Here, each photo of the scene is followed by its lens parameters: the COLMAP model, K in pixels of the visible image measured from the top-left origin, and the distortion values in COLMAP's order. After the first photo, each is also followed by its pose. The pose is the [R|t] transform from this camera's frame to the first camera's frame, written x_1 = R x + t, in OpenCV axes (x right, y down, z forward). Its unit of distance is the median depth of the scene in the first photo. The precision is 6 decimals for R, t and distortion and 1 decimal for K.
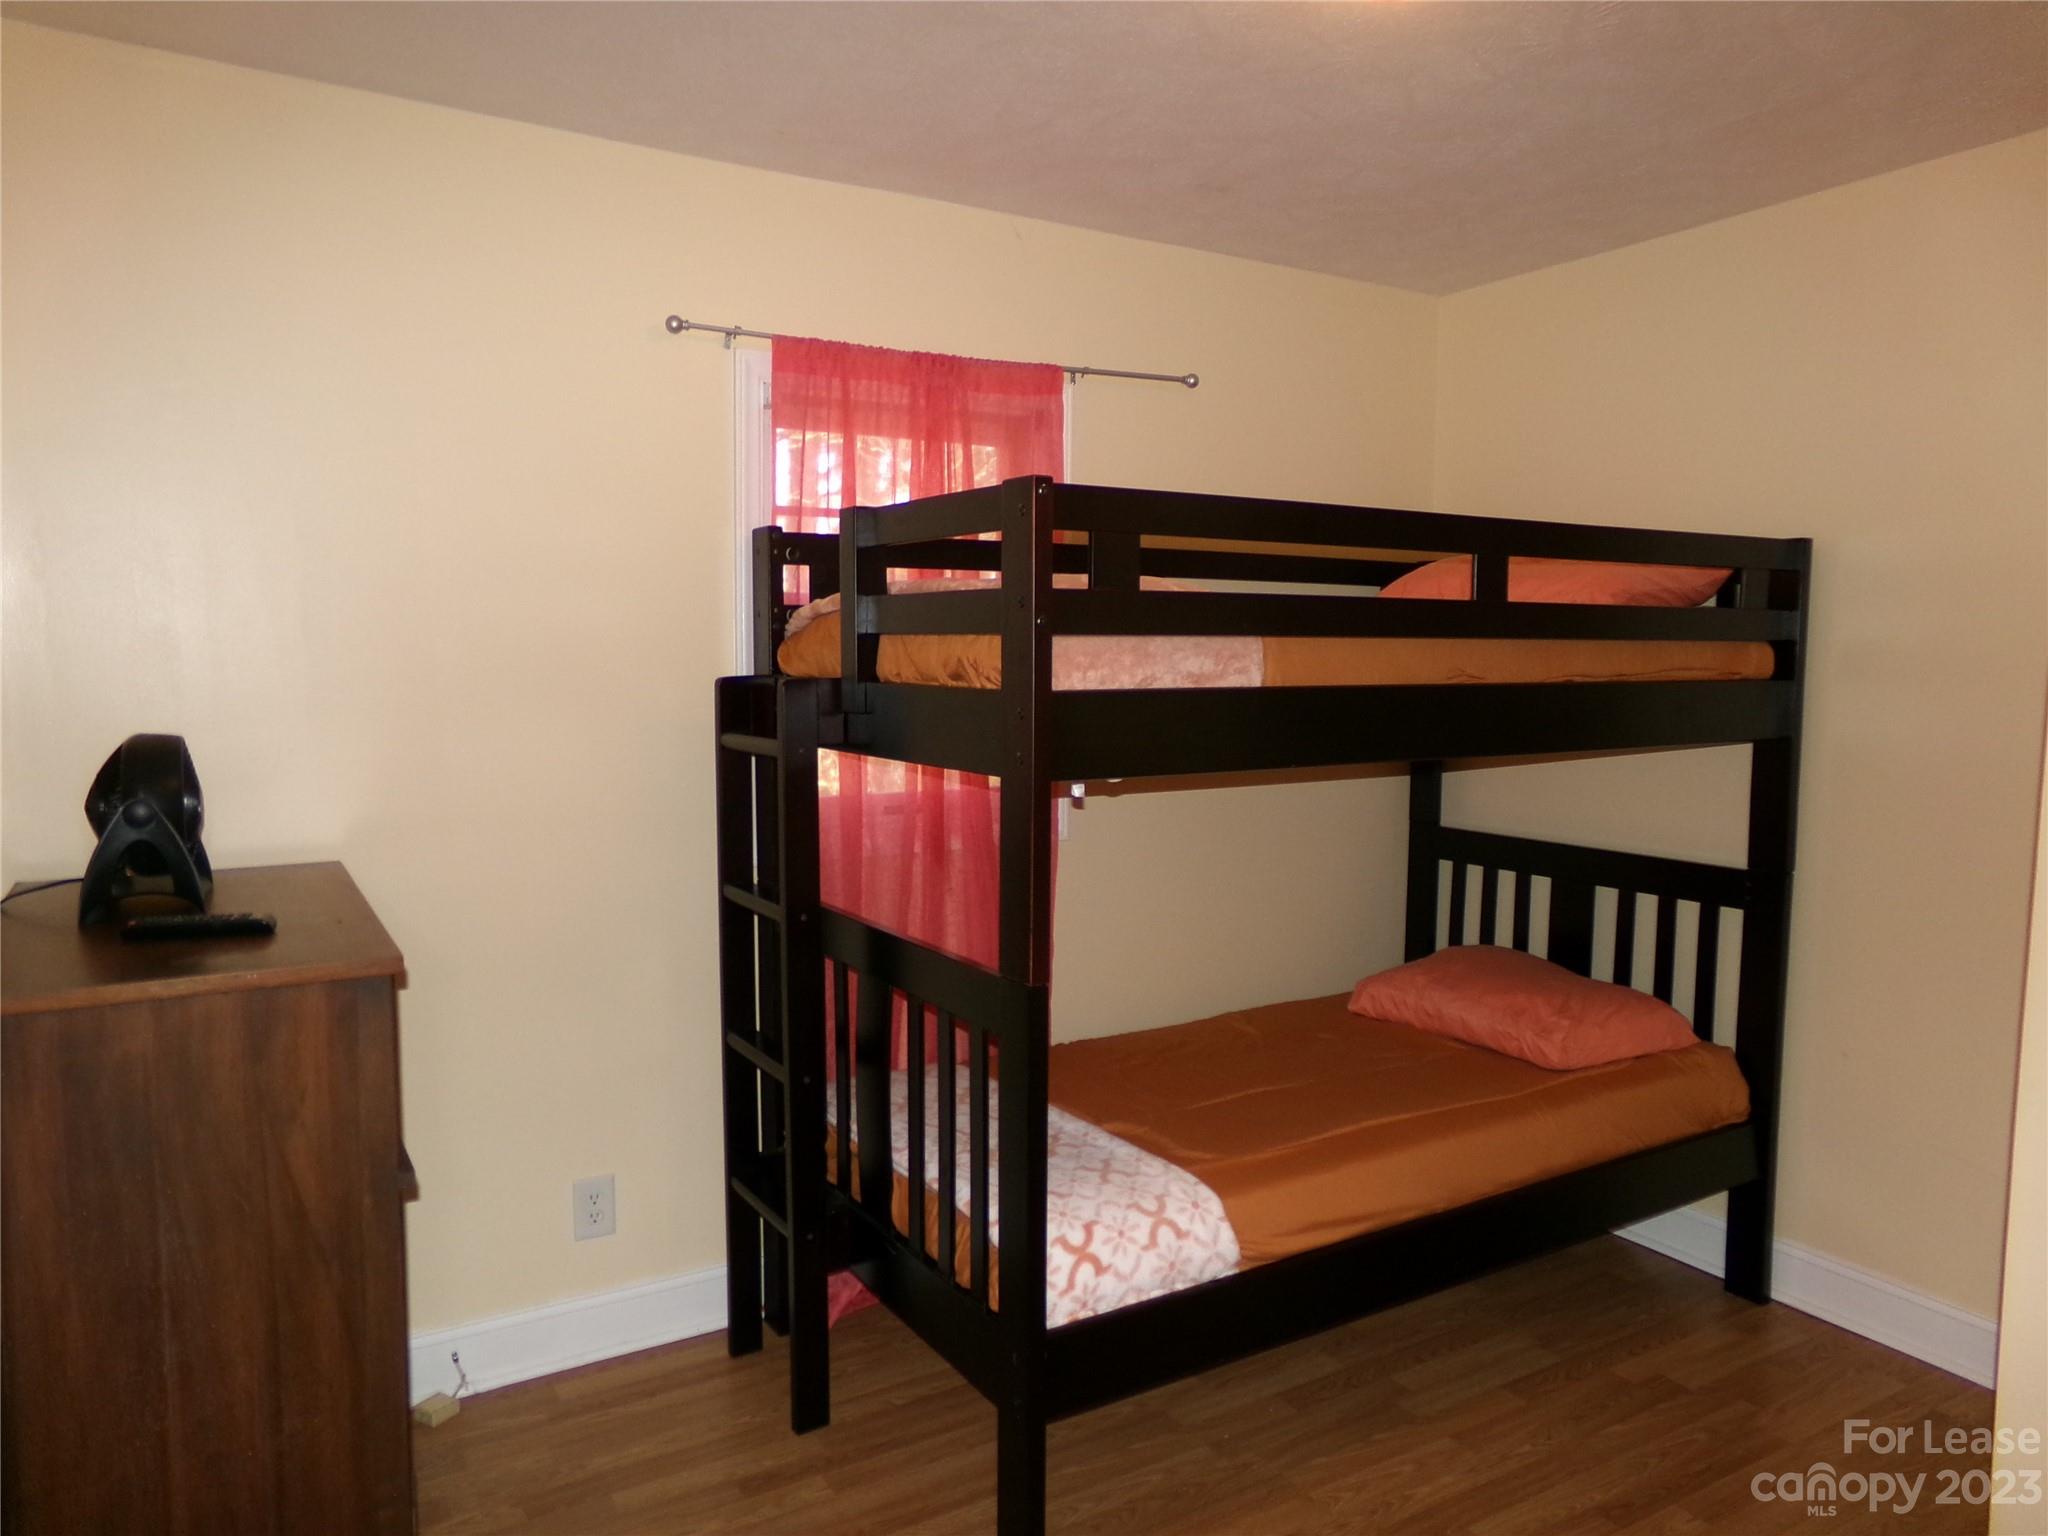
lens RADIAL K [[1398.3, 0, 1018.3], [0, 1398.3, 776.9], [0, 0, 1]] dist [-0.113535, 0.167771]
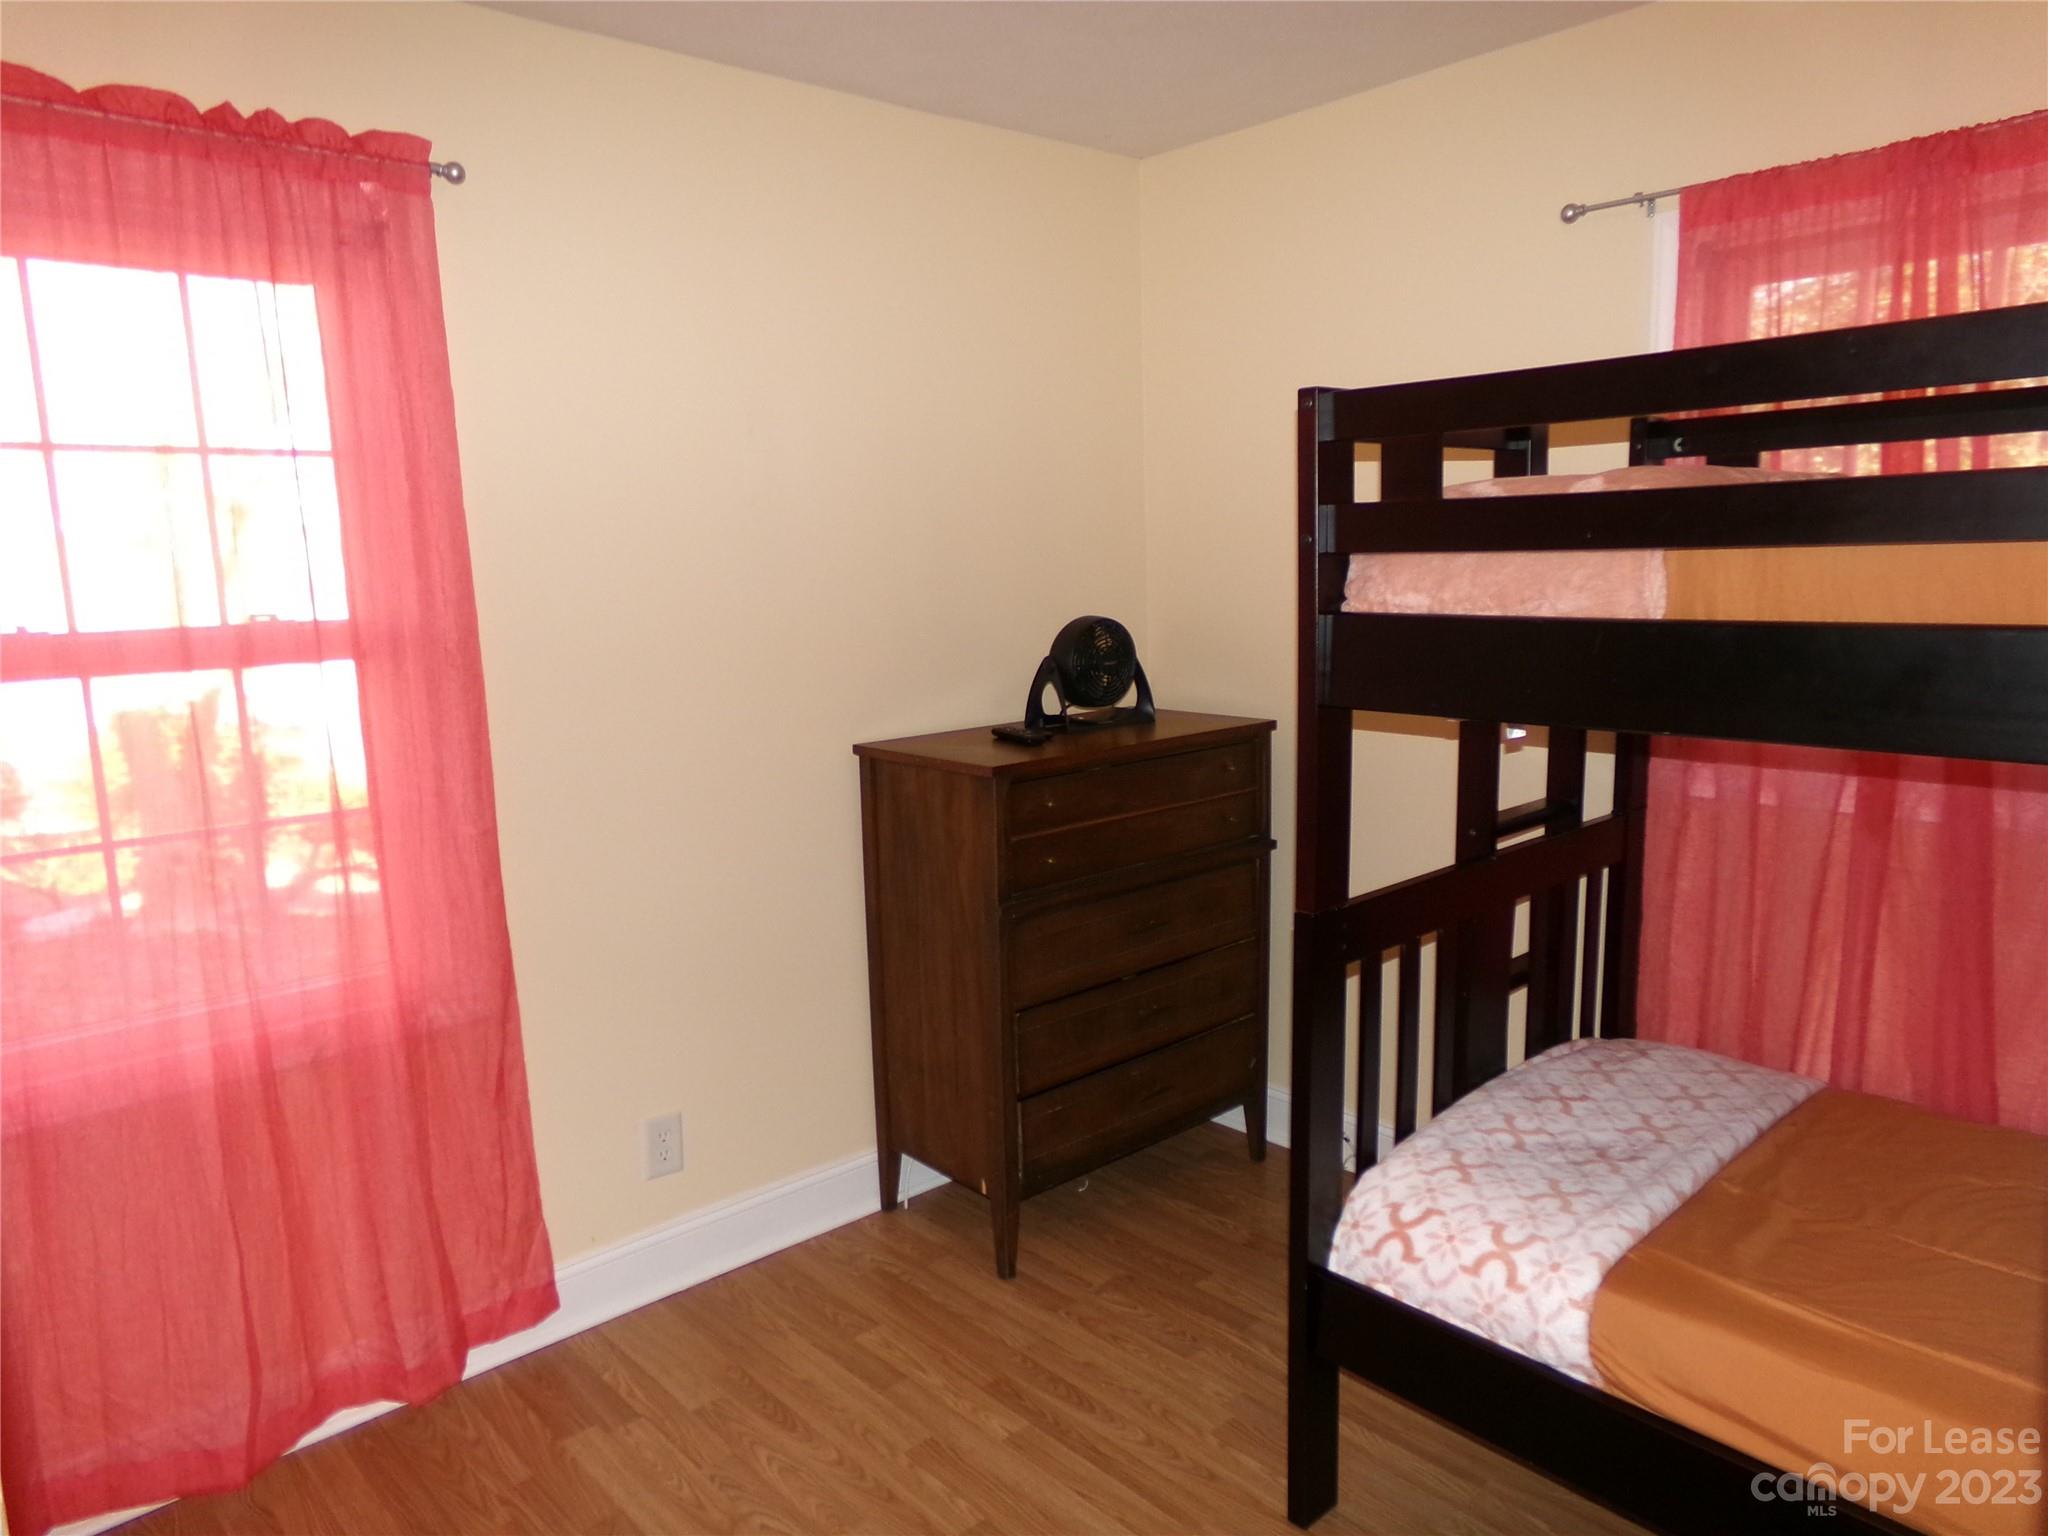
lens RADIAL K [[1398.3, 0, 1018.3], [0, 1398.3, 776.9], [0, 0, 1]] dist [-0.113535, 0.167771]
pose [[0.192149, 0.156157, -0.968862, 0.818652], [-0.065262, 0.987107, 0.146155, -0.067341], [0.979193, 0.035146, 0.199862, 0.547645]]
